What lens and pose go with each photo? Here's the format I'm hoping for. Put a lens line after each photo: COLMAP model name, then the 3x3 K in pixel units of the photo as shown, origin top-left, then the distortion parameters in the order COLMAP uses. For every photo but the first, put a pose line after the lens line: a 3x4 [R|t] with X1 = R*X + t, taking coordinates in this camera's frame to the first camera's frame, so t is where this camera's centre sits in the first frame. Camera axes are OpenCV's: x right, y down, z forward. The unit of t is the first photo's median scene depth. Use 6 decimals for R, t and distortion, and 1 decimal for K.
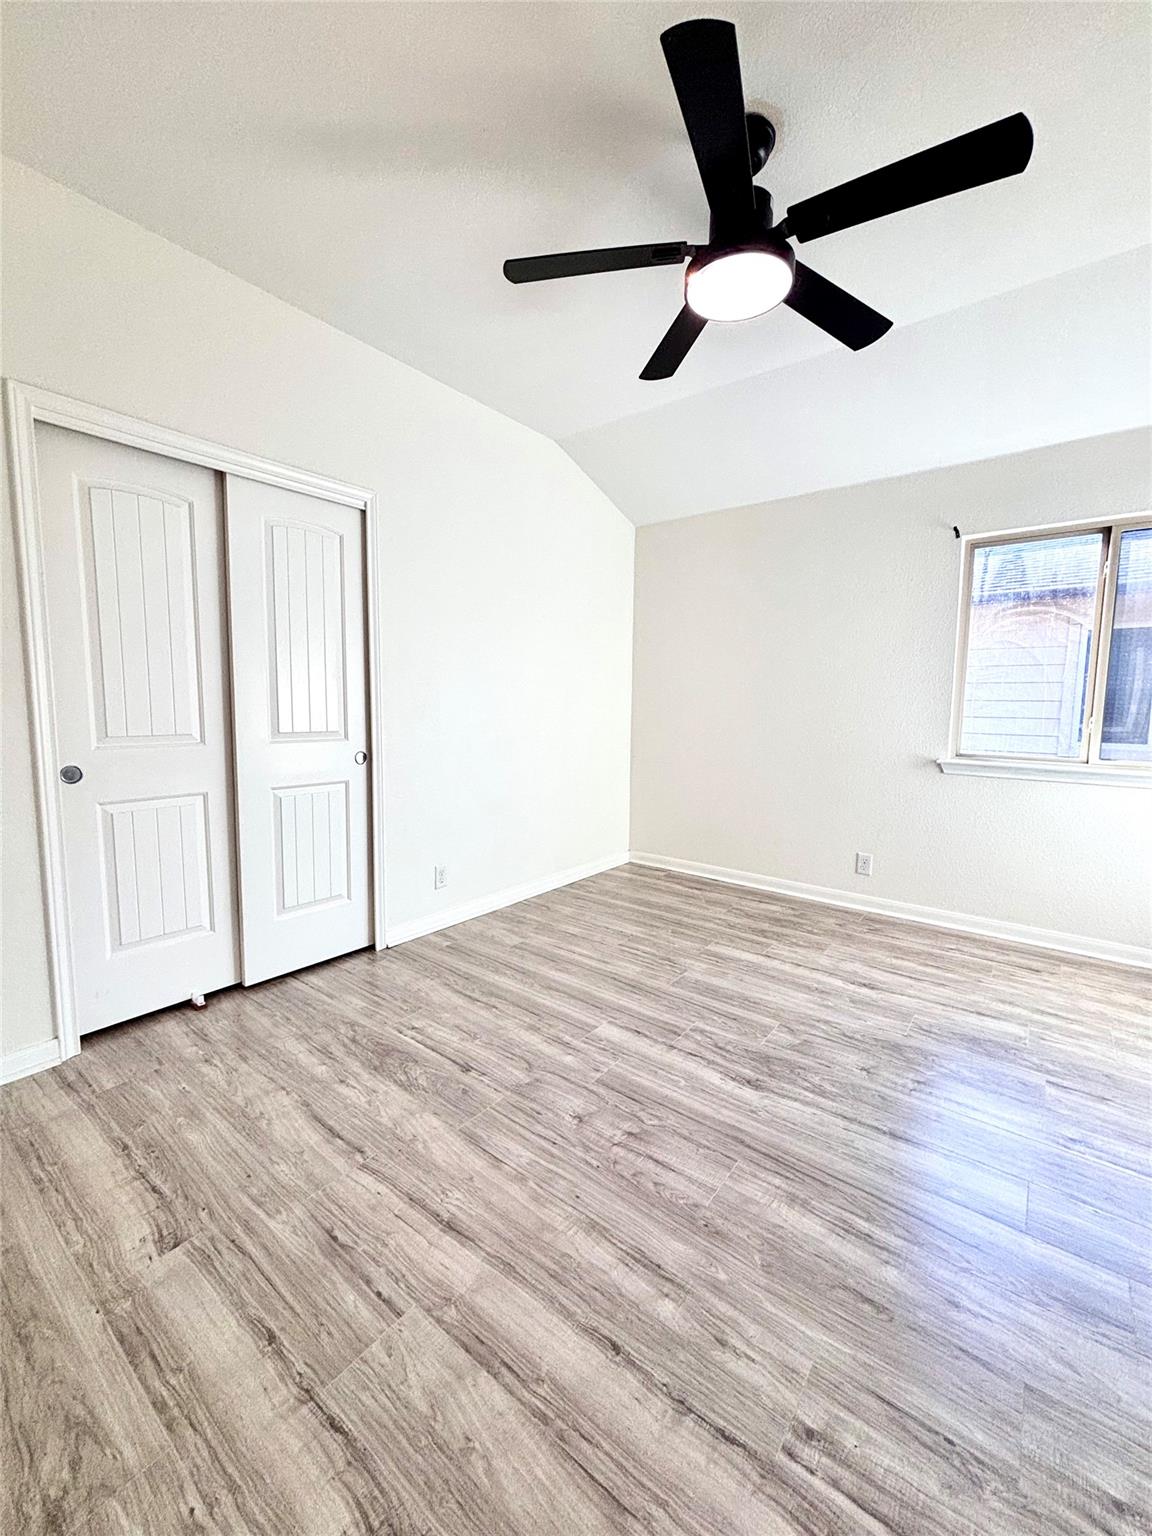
lens RADIAL K [[622.6, 0, 569.3], [0, 622.6, 743.7], [0, 0, 1]] dist [-0.003989, -0.000596]
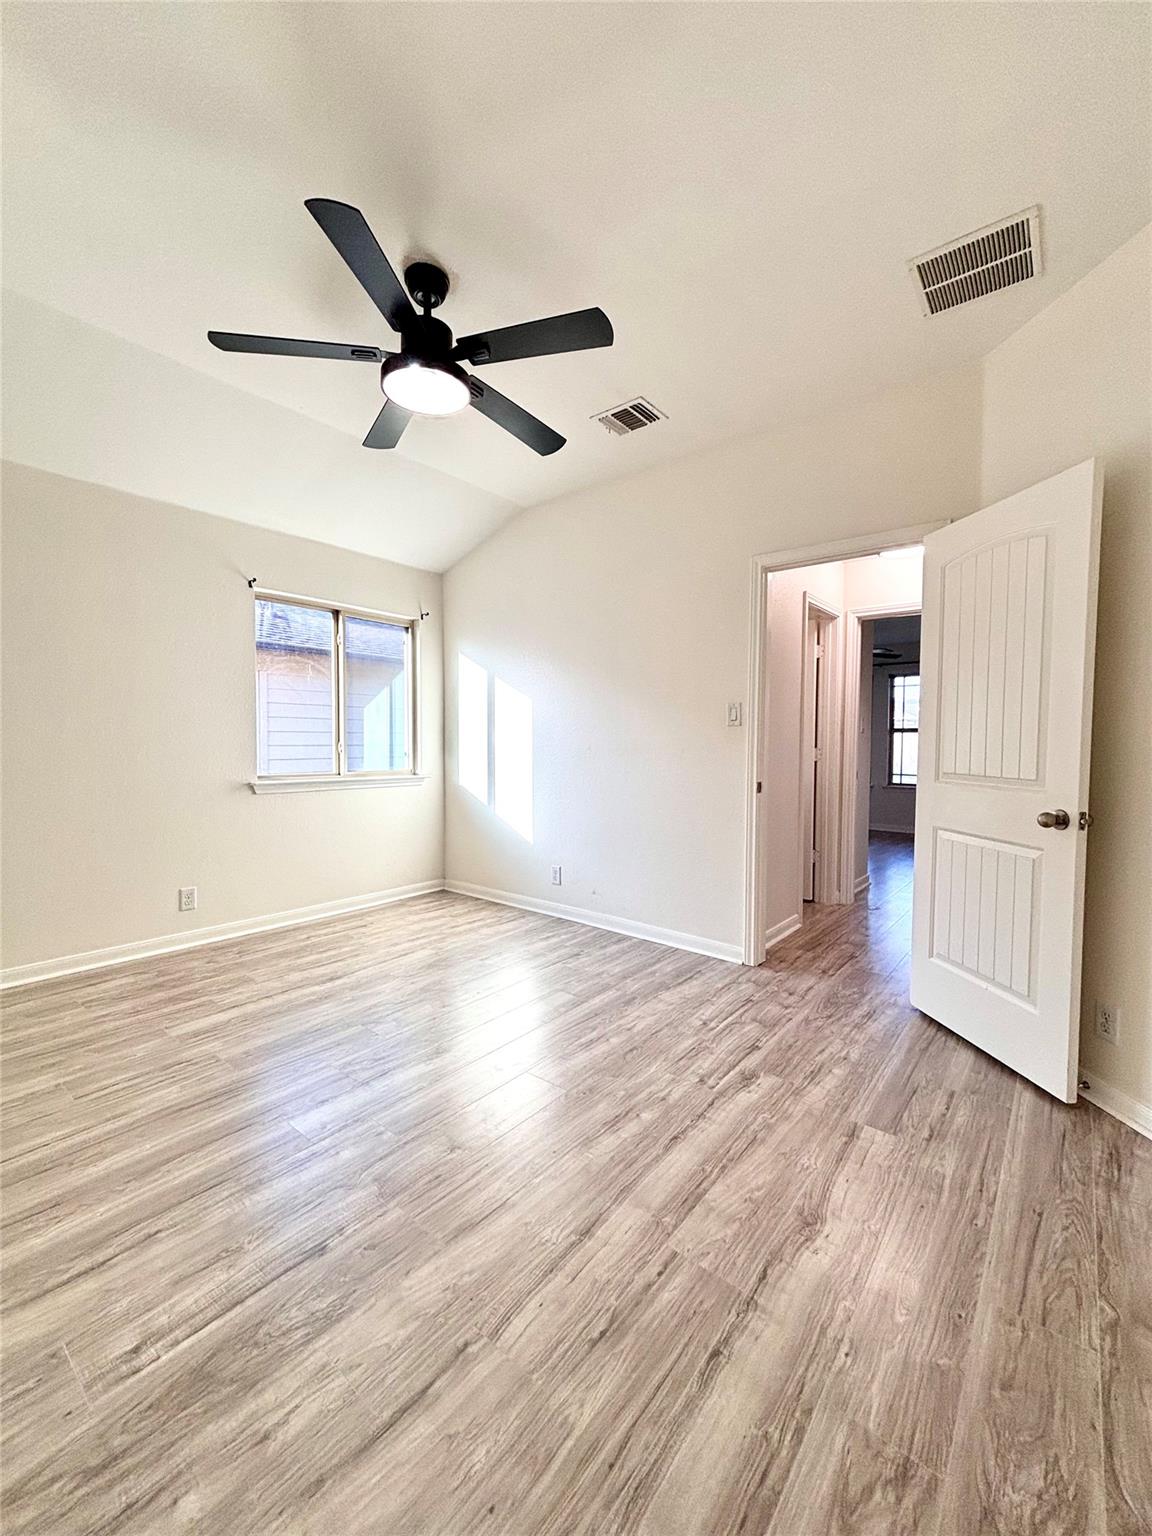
lens RADIAL K [[617.9, 0, 576.0], [0, 617.9, 768.0], [0, 0, 1]] dist [-0.003971, 0.000317]
pose [[0.014449, -0.057106, 0.998264, -0.648272], [0.060695, 0.996577, 0.056131, -0.038497], [-0.998052, 0.059779, 0.017866, 0.515363]]
